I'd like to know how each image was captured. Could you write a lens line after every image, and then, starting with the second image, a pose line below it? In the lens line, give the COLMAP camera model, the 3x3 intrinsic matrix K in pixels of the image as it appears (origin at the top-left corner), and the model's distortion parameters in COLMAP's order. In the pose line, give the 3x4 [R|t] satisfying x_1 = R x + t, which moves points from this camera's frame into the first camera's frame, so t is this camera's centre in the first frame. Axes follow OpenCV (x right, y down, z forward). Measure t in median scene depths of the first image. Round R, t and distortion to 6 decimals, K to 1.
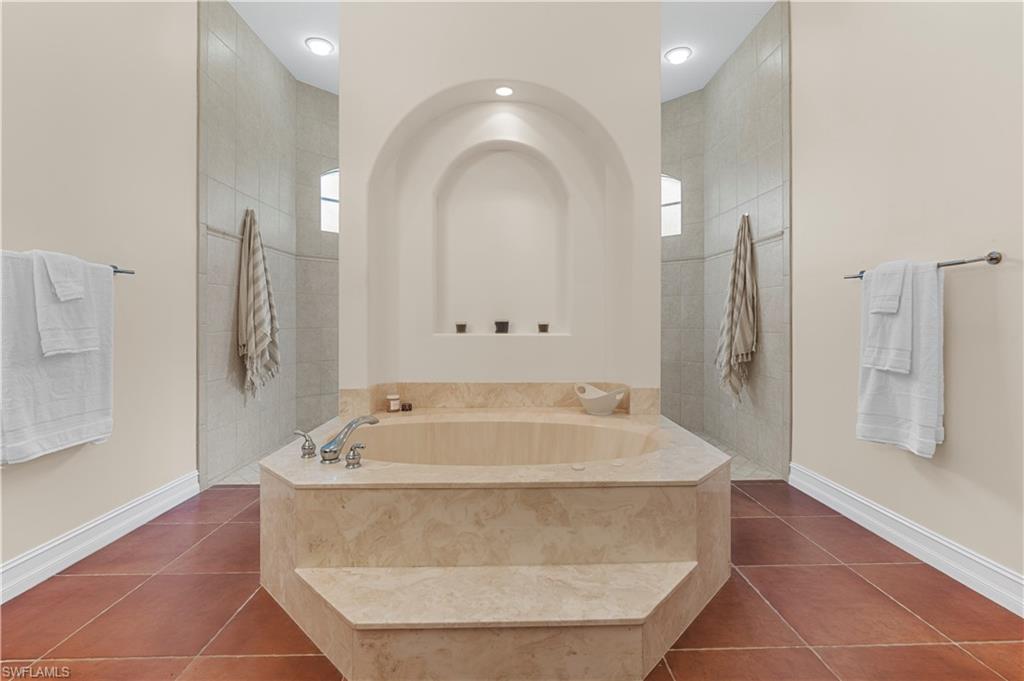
lens RADIAL K [[465.8, 0, 515.0], [0, 465.8, 319.1], [0, 0, 1]] dist [-0.005439, 0.001373]
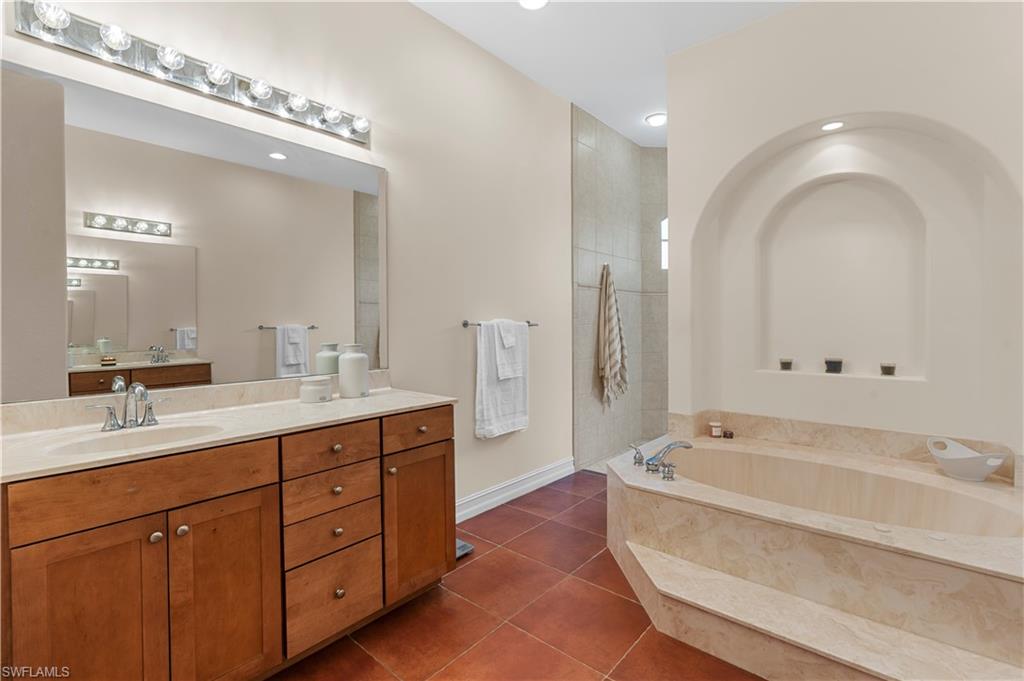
lens RADIAL K [[463.4, 0, 514.7], [0, 463.4, 331.2], [0, 0, 1]] dist [-0.003628, 0.000561]
pose [[0.741945, 0.004743, -0.670444, 0.132908], [0.007318, 0.999858, 0.015172, -0.080705], [0.670421, -0.016163, 0.741805, -0.167406]]
